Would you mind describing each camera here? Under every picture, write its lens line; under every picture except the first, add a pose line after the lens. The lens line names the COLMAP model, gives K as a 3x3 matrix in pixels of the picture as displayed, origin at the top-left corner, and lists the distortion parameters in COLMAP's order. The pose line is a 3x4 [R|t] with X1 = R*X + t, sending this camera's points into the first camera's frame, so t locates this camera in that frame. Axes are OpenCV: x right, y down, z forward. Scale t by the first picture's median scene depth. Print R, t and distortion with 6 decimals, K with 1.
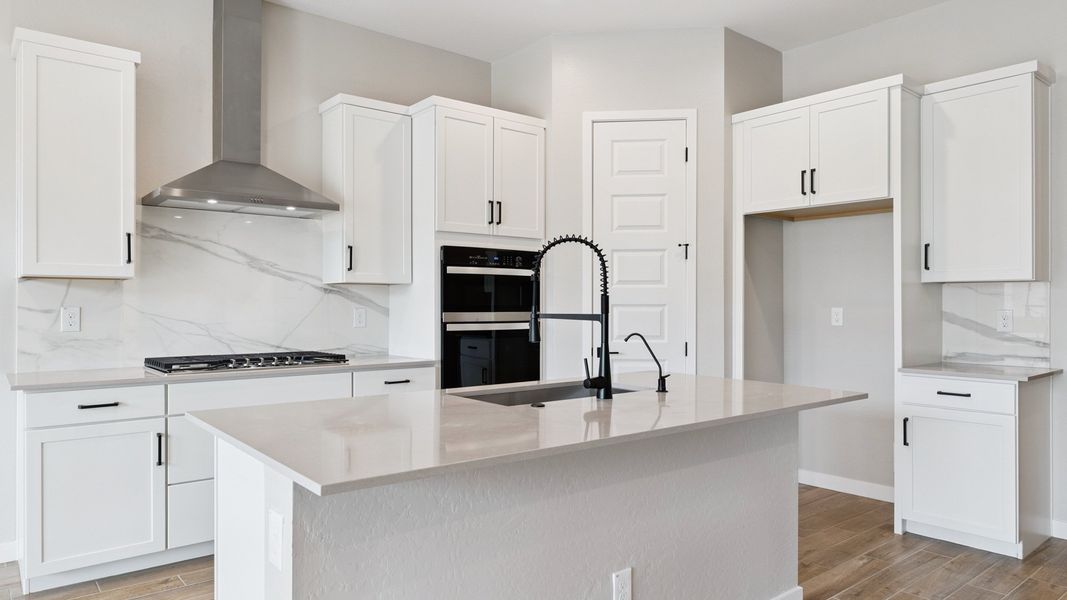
lens RADIAL K [[689.0, 0, 533.5], [0, 689.0, 300.0], [0, 0, 1]] dist [-0.001143, -0.000313]
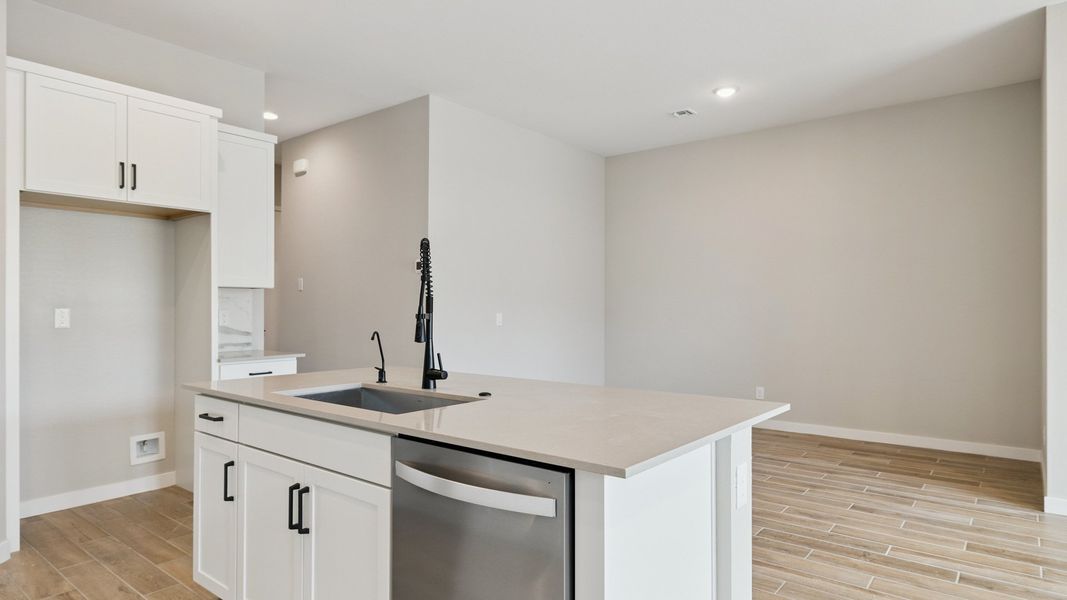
lens RADIAL K [[603.5, 0, 536.3], [0, 603.5, 306.0], [0, 0, 1]] dist [-0.000519, -0.001505]
pose [[-0.210905, -0.000717, 0.977506, -0.532348], [-0.006888, 0.999976, -0.000752, 0.004356], [-0.977482, -0.006891, -0.210905, 0.625864]]
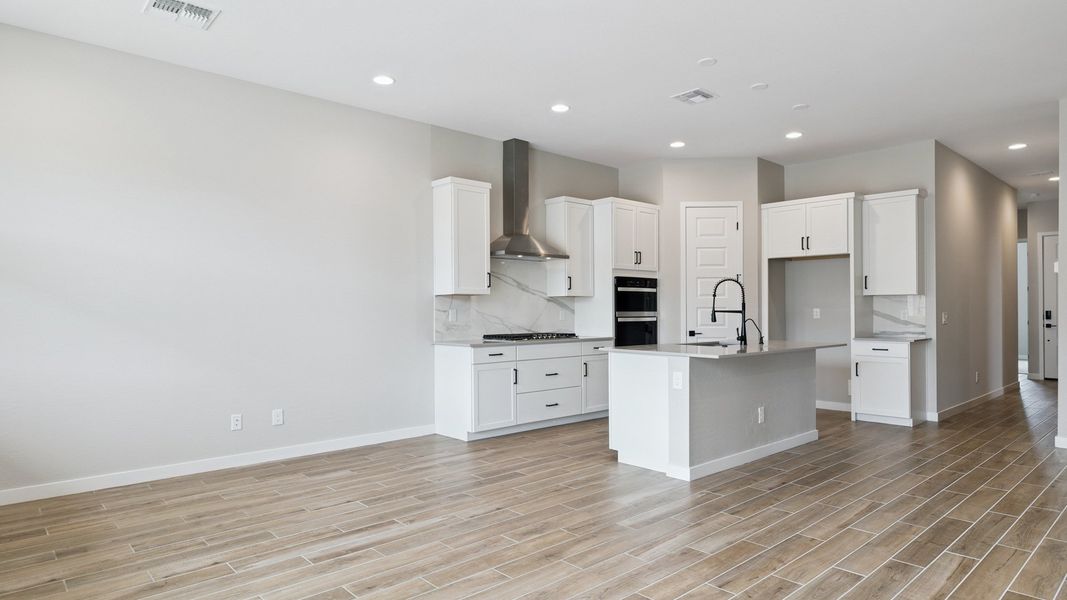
lens RADIAL K [[613.8, 0, 537.0], [0, 613.8, 302.3], [0, 0, 1]] dist [0.002625, 0.000129]
pose [[0.998536, -0.002891, 0.054006, -0.445816], [0.003136, 0.999985, -0.004440, -0.000854], [-0.053993, 0.004602, 0.998531, -0.677923]]
